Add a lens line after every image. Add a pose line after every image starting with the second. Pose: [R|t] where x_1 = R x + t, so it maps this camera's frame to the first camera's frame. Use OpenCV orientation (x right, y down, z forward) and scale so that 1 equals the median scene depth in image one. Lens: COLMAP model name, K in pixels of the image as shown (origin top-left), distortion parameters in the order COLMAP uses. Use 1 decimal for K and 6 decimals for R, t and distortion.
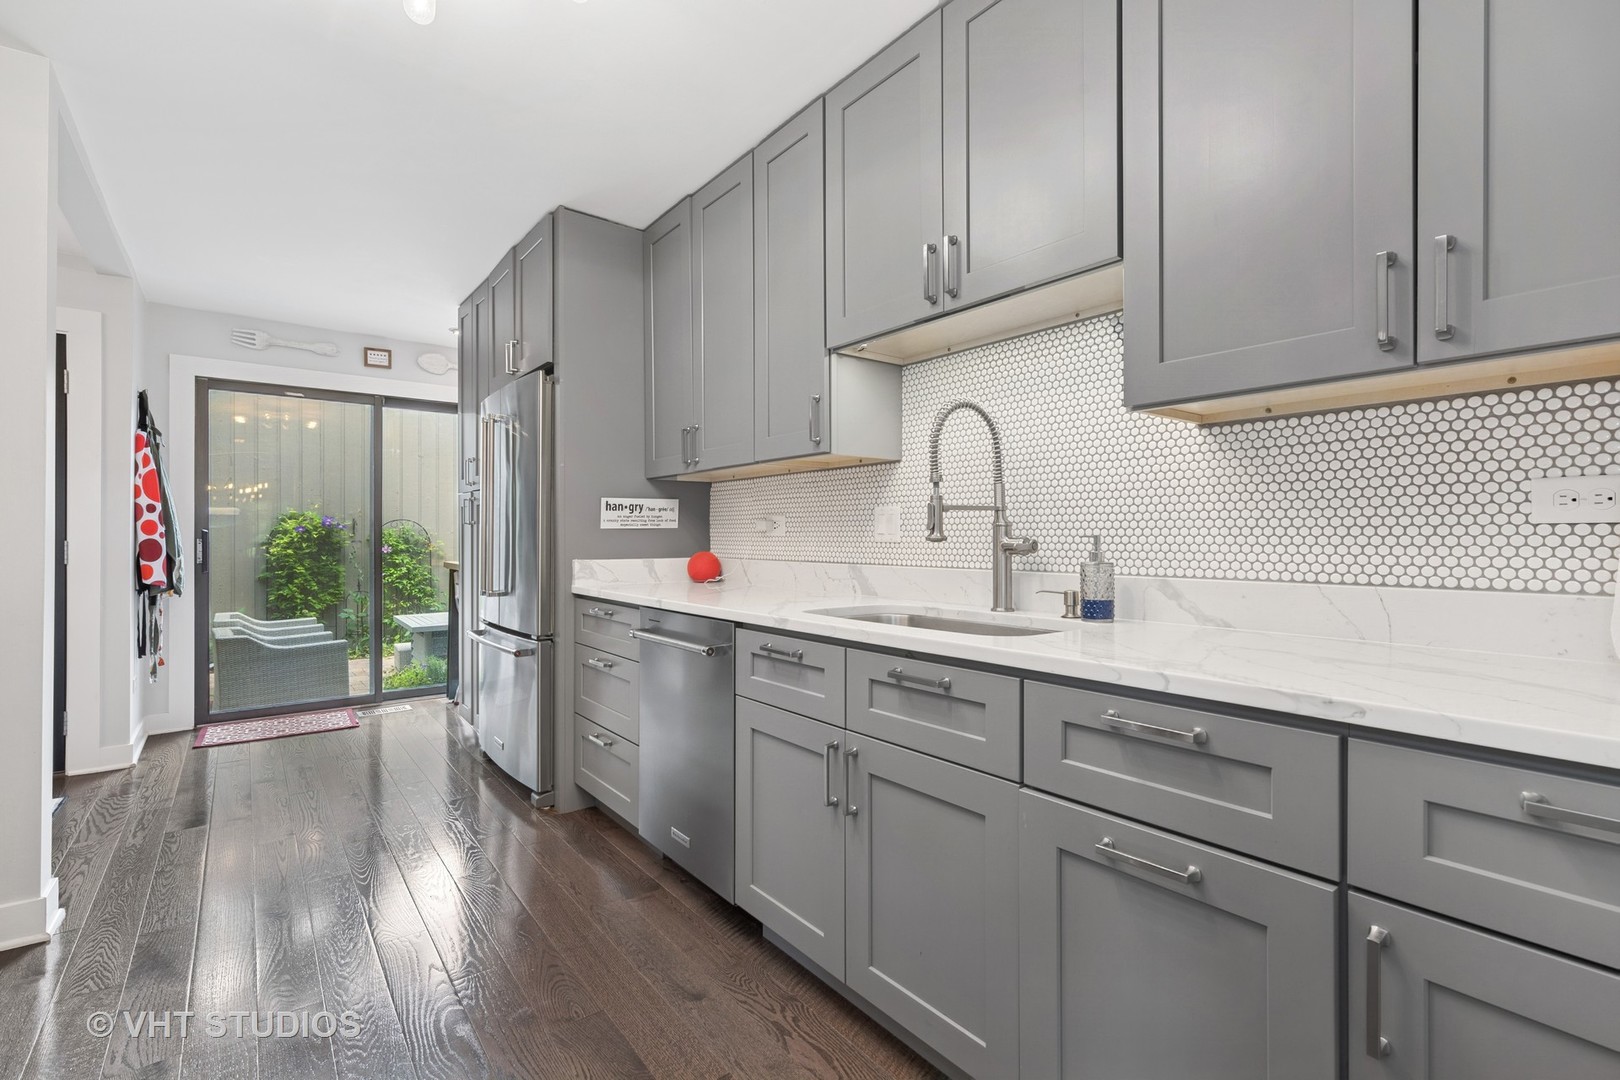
lens RADIAL K [[729.8, 0, 817.4], [0, 729.8, 535.1], [0, 0, 1]] dist [0.002896, -0.000140]
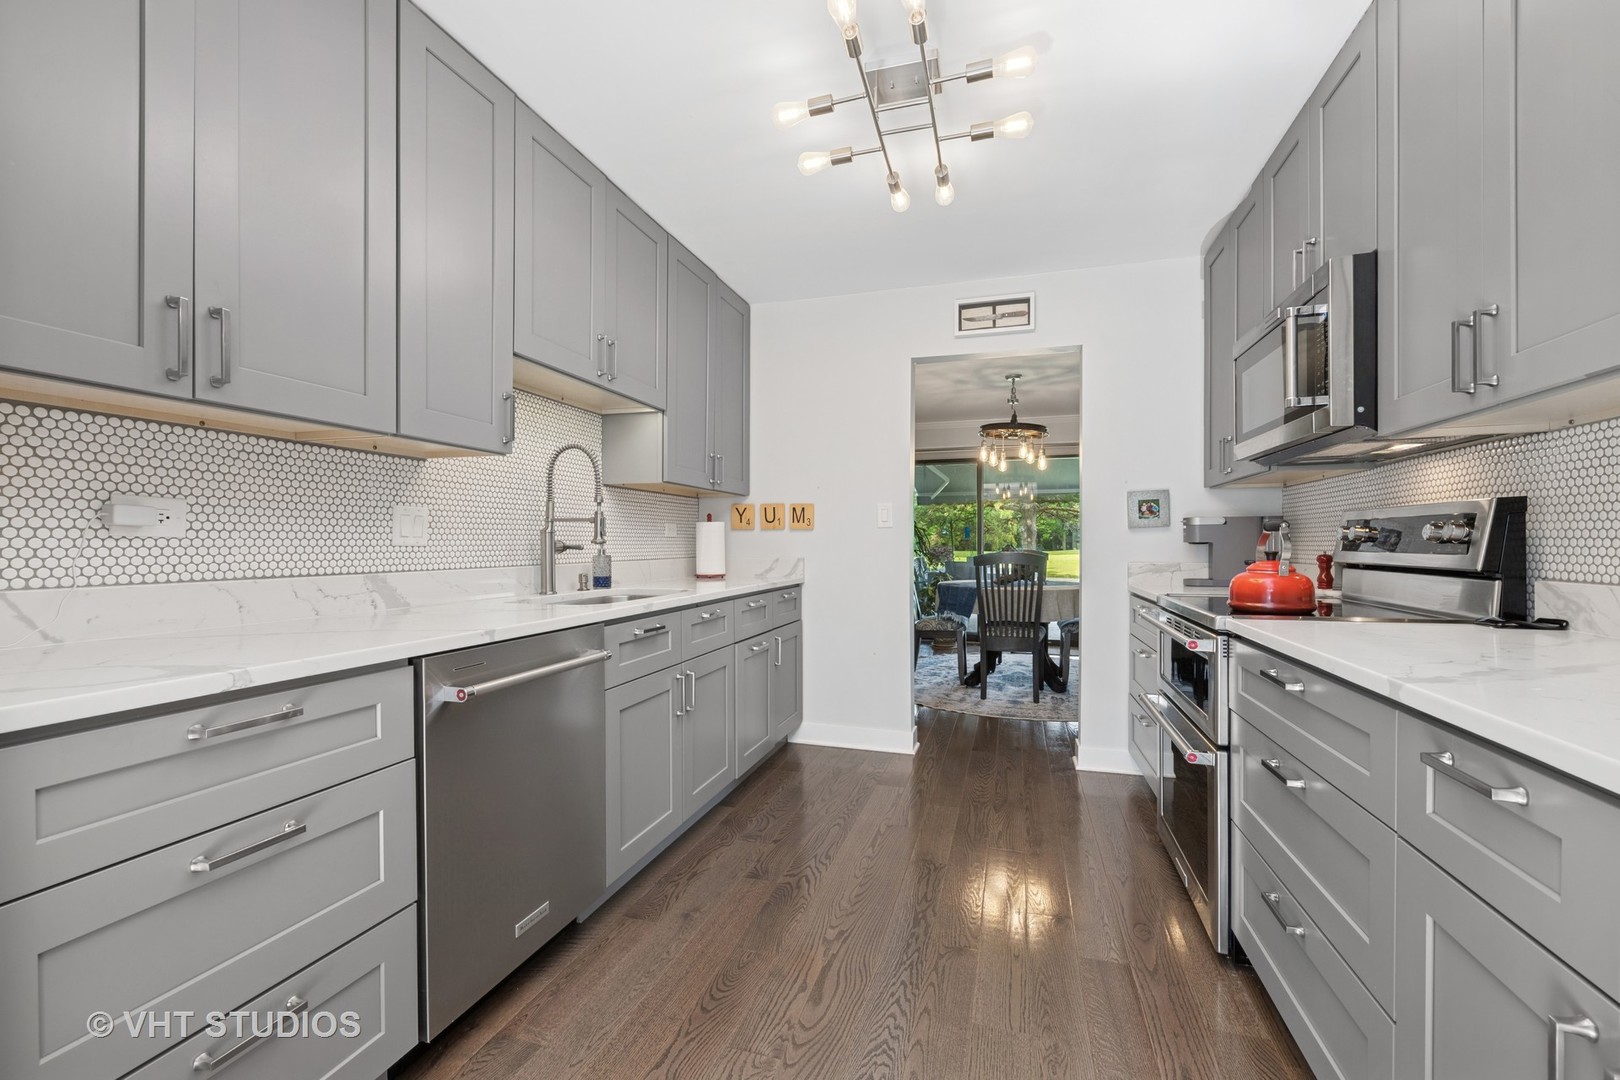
lens RADIAL K [[680.3, 0, 802.3], [0, 680.3, 542.1], [0, 0, 1]] dist [-0.021214, -0.000135]
pose [[-0.566343, -0.001321, 0.824168, -0.964890], [-0.005510, 0.999982, -0.002183, 0.004944], [-0.824151, -0.005778, -0.566341, 1.186693]]
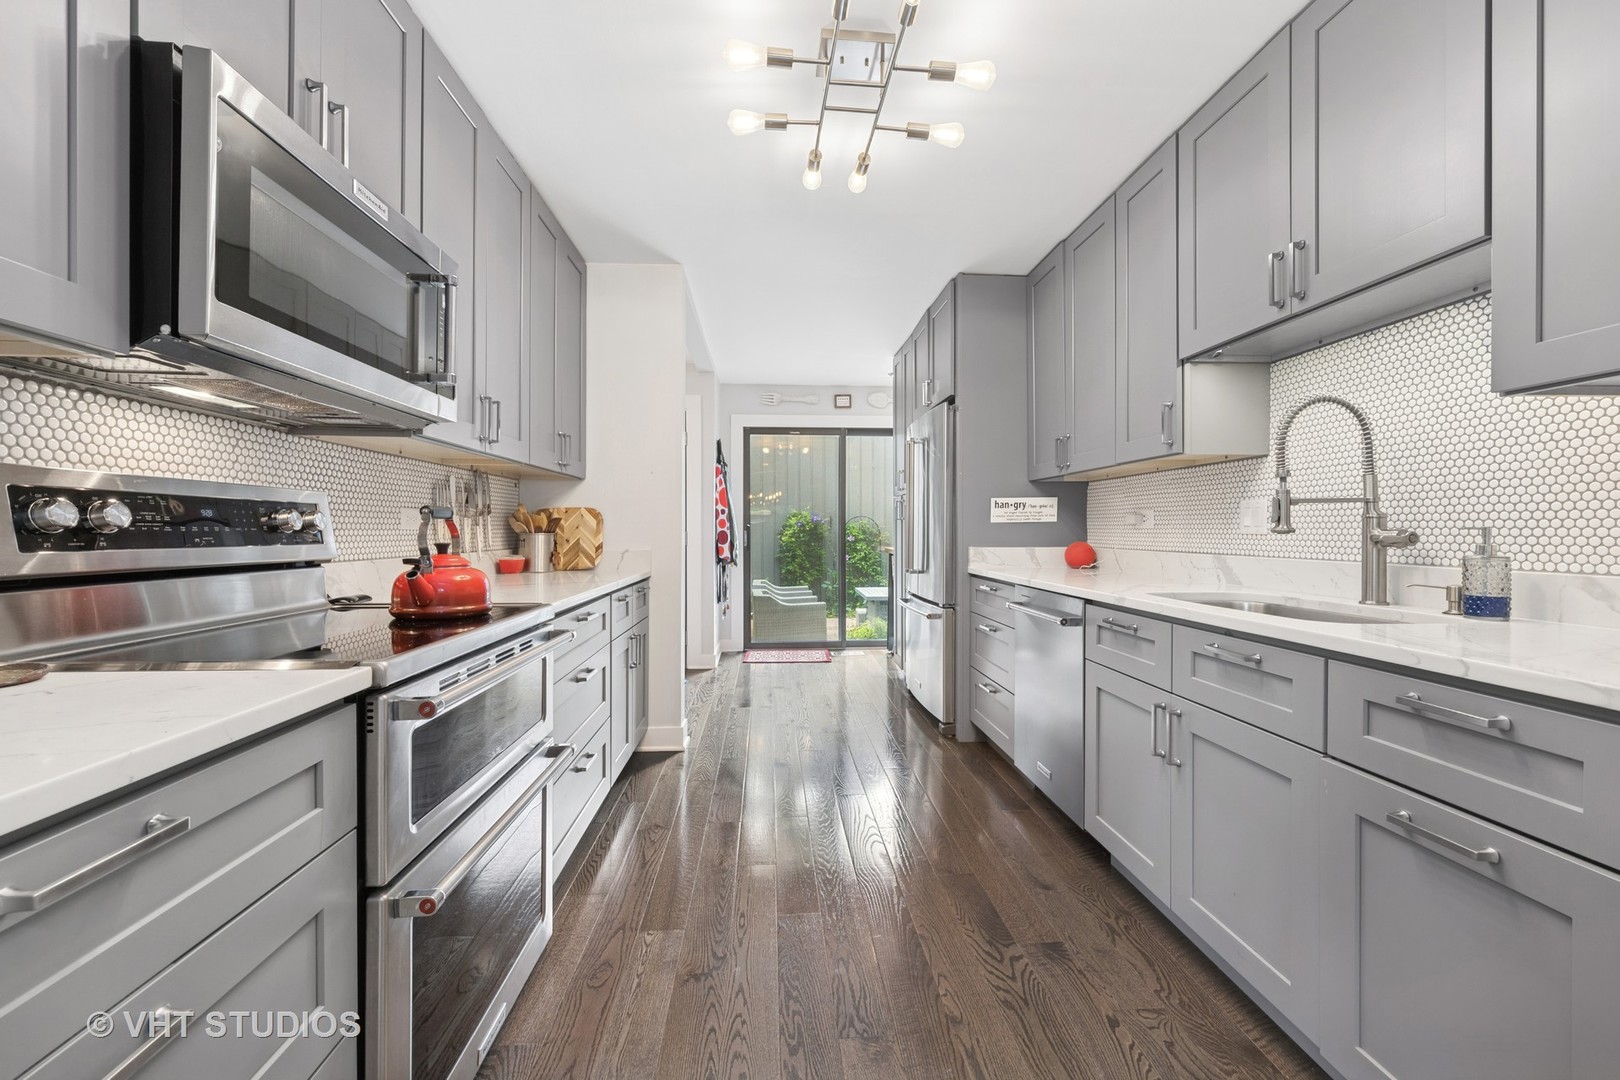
lens RADIAL K [[648.9, 0, 808.1], [0, 648.9, 534.8], [0, 0, 1]] dist [0.002401, 0.000075]
pose [[0.823093, 0.004334, -0.567891, 0.109555], [0.001888, 0.999944, 0.010368, -0.000107], [0.567904, -0.009606, 0.823039, -0.136818]]
